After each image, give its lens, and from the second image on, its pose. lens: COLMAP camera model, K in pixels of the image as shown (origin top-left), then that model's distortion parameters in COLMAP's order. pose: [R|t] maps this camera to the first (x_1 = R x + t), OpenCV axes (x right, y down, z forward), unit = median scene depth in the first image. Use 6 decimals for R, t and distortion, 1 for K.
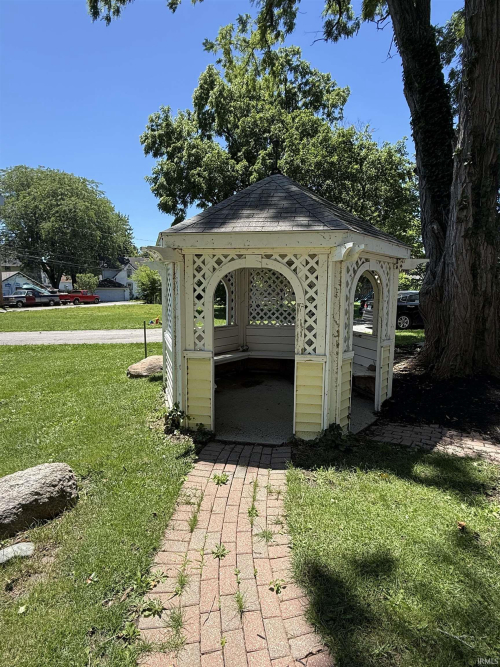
lens RADIAL K [[351.2, 0, 253.1], [0, 351.2, 328.3], [0, 0, 1]] dist [-0.004108, 0.002216]
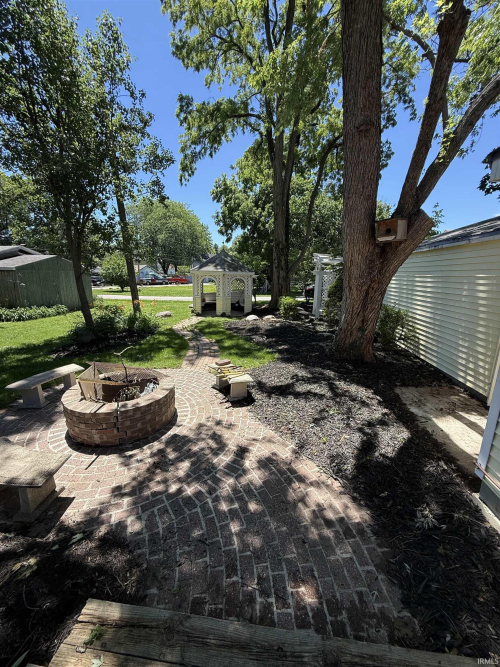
lens RADIAL K [[265.0, 0, 246.4], [0, 265.0, 324.0], [0, 0, 1]] dist [-0.002765, -0.000133]
pose [[0.976630, 0.051855, -0.208579, 0.184021], [-0.036245, 0.996296, 0.077979, 0.022104], [0.211850, -0.068597, 0.974892, -0.346068]]
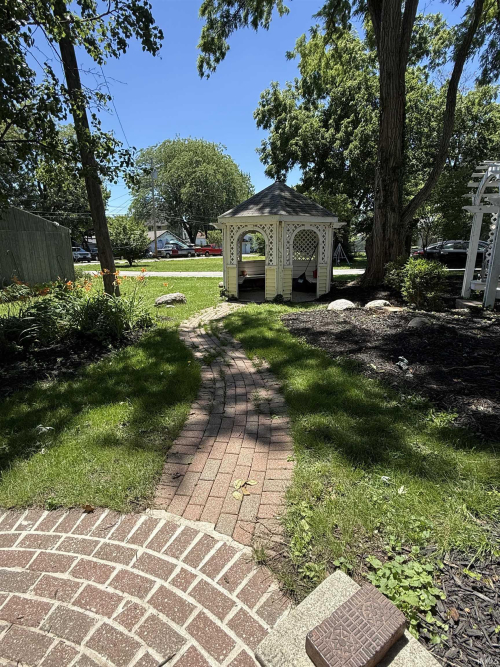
lens RADIAL K [[351.2, 0, 251.3], [0, 351.2, 329.2], [0, 0, 1]] dist [-0.004108, 0.002216]
pose [[0.937577, 0.070394, -0.340579, 0.134163], [-0.025858, 0.990700, 0.133583, 0.028482], [0.346815, -0.116437, 0.930678, -0.208928]]
